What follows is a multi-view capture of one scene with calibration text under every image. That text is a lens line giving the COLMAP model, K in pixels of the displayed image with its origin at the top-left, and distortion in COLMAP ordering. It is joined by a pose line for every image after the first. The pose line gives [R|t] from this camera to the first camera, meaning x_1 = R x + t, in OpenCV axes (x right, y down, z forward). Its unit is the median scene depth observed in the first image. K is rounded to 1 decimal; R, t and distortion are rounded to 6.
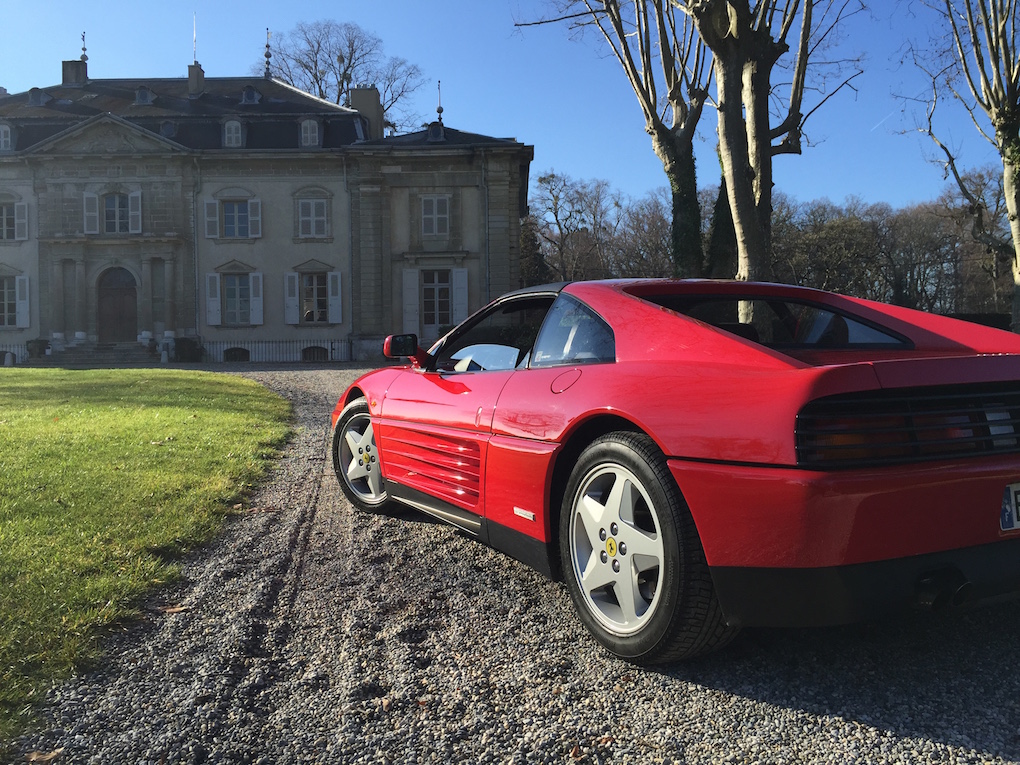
lens RADIAL K [[878.0, 0, 513.3], [0, 878.0, 383.2], [0, 0, 1]] dist [0.054670, -0.073993]
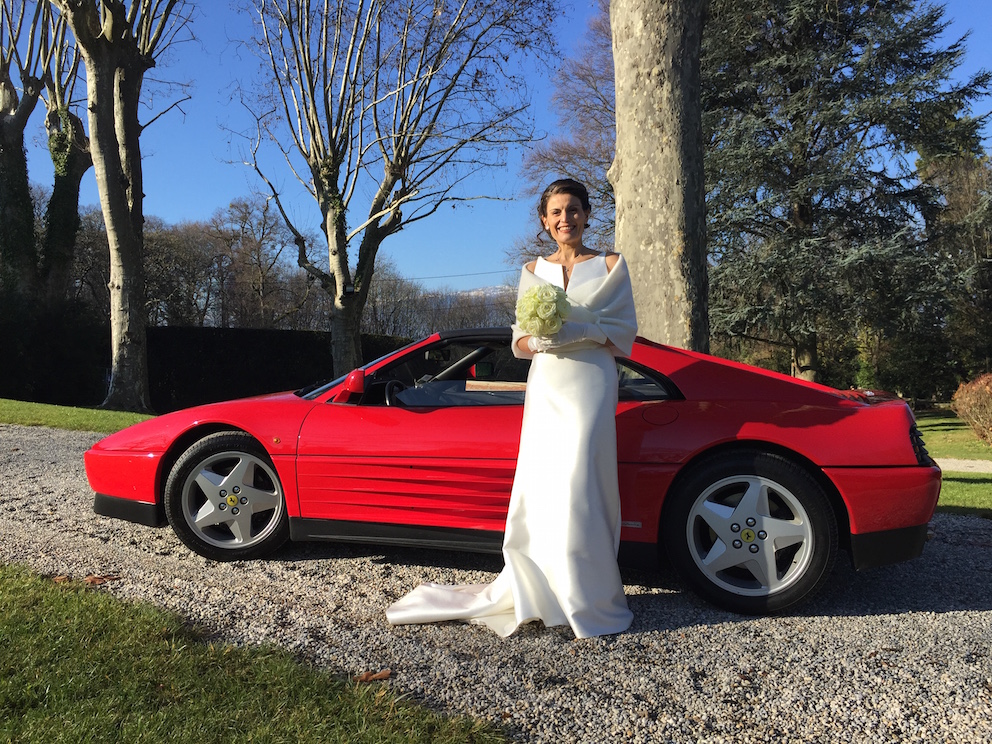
lens RADIAL K [[853.9, 0, 499.8], [0, 853.9, 368.6], [0, 0, 1]] dist [0.054670, -0.073993]
pose [[0.703315, 0.003009, 0.710872, -0.105275], [0.013868, 0.999743, -0.017952, -0.005518], [-0.710743, 0.022484, 0.703092, 0.029605]]
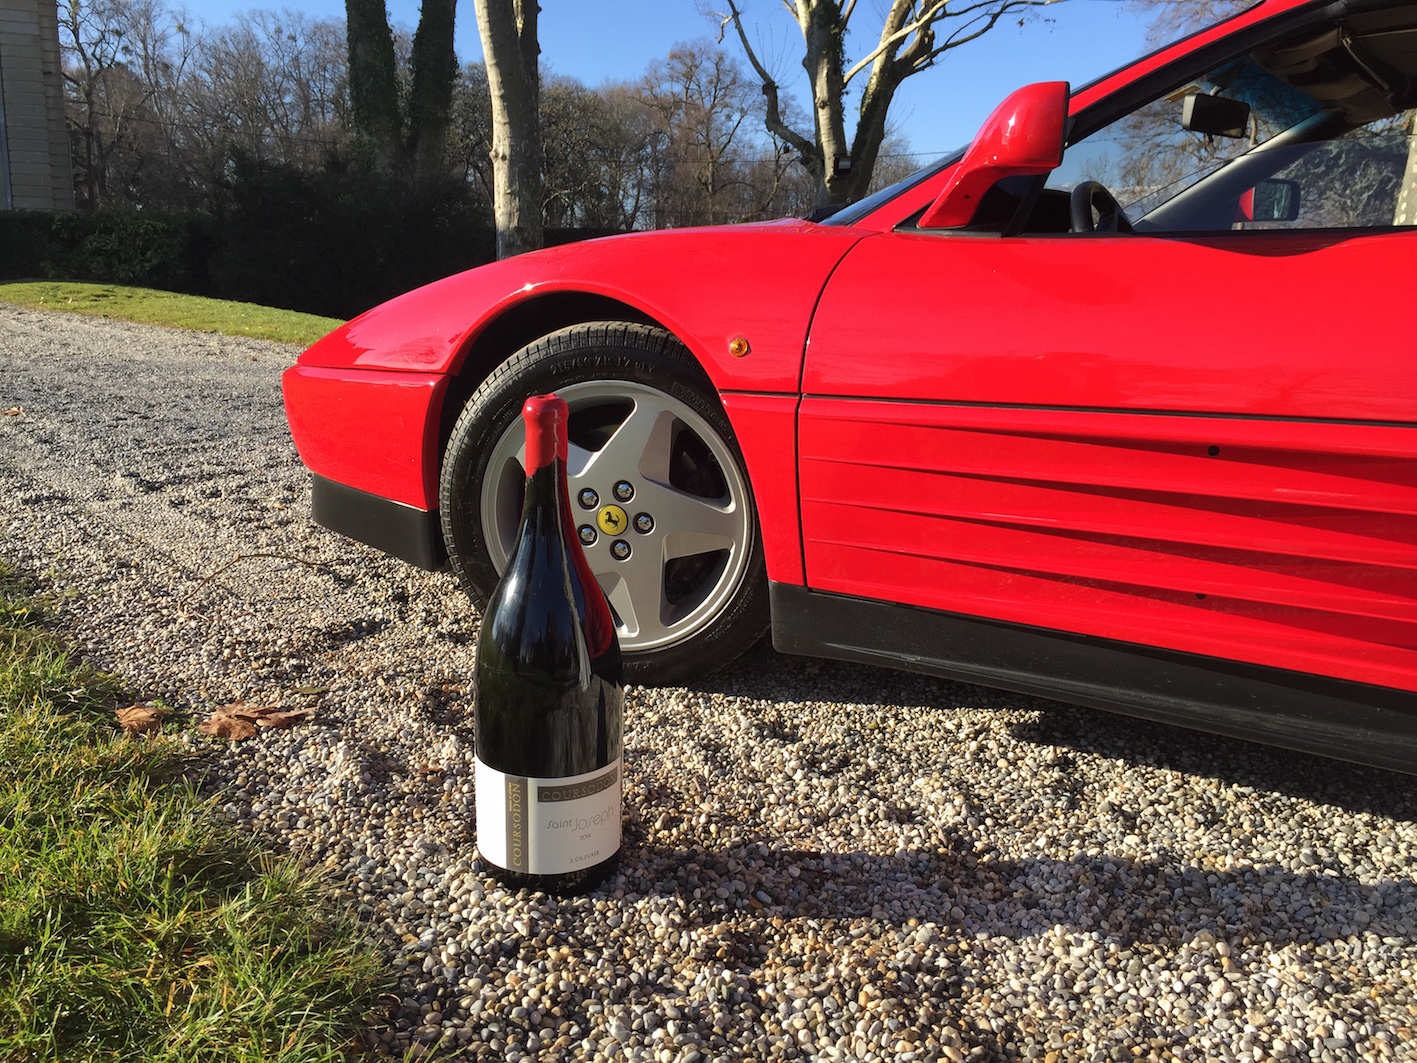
lens RADIAL K [[1219.7, 0, 704.3], [0, 1219.7, 535.0], [0, 0, 1]] dist [0.054670, -0.073993]
pose [[0.869565, -0.072068, 0.488532, -0.061747], [-0.011390, 0.986103, 0.165744, 0.002865], [-0.493688, -0.149689, 0.856660, 0.104277]]
